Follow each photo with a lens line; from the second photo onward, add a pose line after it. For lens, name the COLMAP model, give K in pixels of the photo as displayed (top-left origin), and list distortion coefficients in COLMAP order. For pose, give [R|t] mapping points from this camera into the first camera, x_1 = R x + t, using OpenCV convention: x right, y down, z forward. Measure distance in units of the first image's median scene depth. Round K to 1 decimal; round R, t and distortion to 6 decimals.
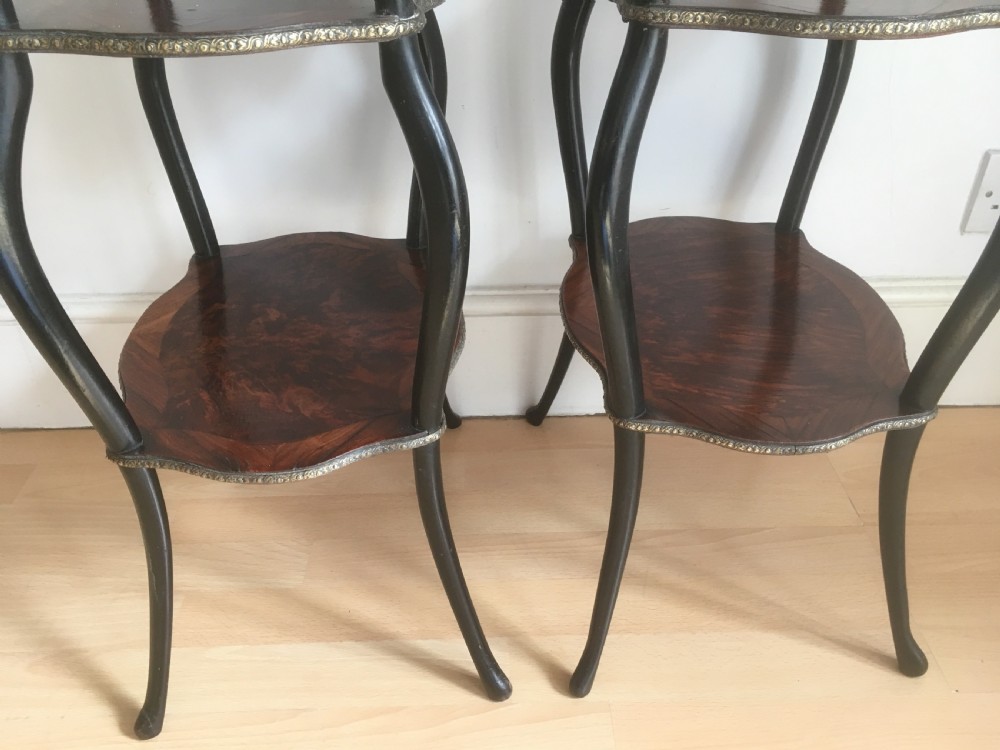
lens RADIAL K [[856.6, 0, 499.7], [0, 856.6, 379.8], [0, 0, 1]] dist [0.069829, -0.092472]
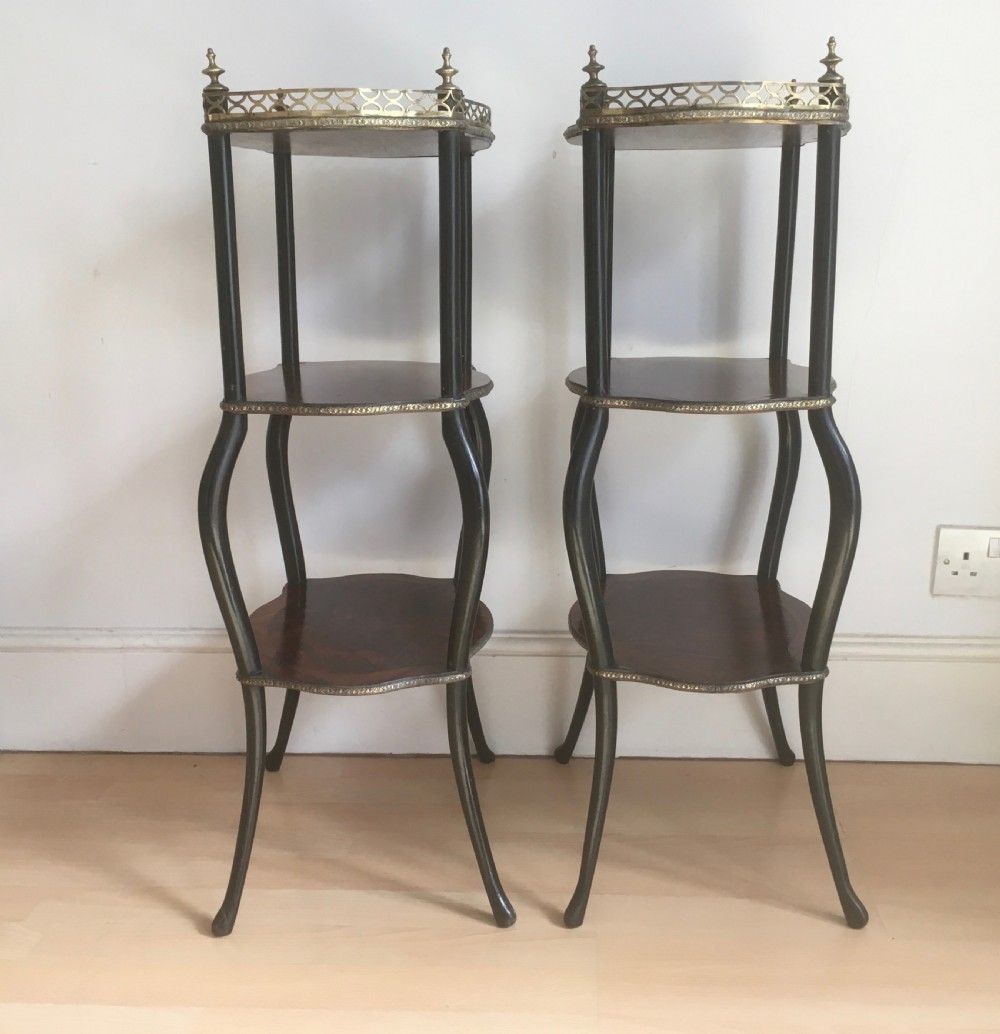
lens RADIAL K [[1213.1, 0, 508.3], [0, 1213.1, 512.1], [0, 0, 1]] dist [0.048223, 0.000000]
pose [[0.996791, 0.020774, -0.077303, 0.124005], [-0.046332, 0.937249, -0.345567, 0.419944], [0.065273, 0.348040, 0.935205, -0.800558]]
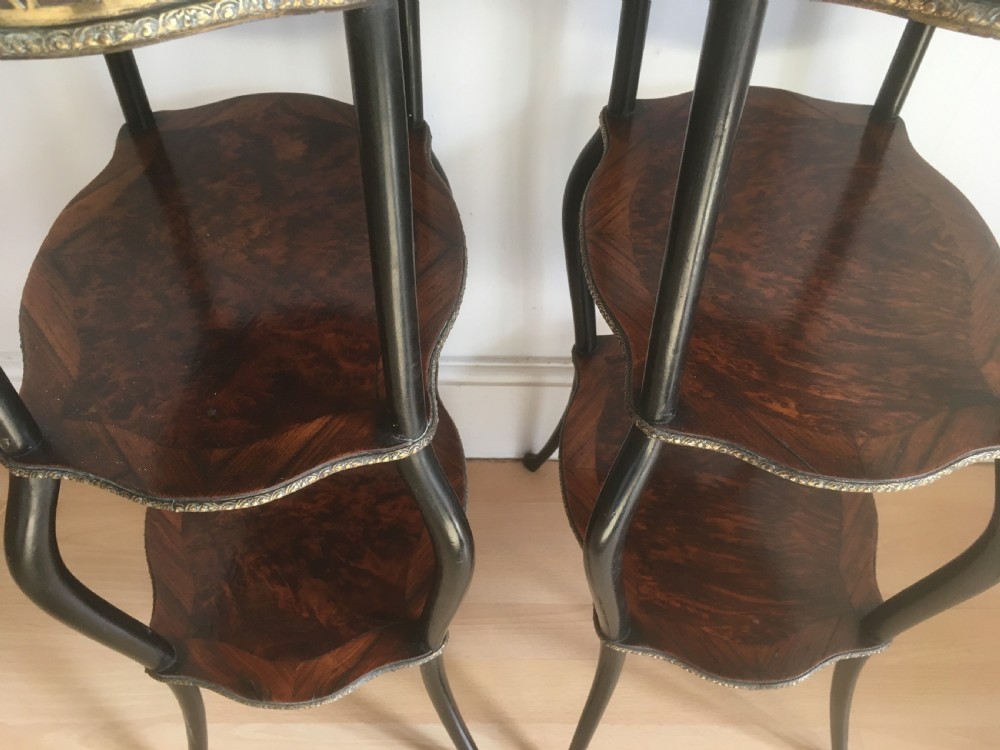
lens RADIAL K [[856.6, 0, 498.9], [0, 856.6, 375.9], [0, 0, 1]] dist [0.069829, -0.092472]
pose [[0.999442, 0.032855, 0.006027, -0.013378], [-0.033288, 0.964635, 0.261479, -0.483616], [0.002777, -0.261534, 0.965190, 0.016061]]
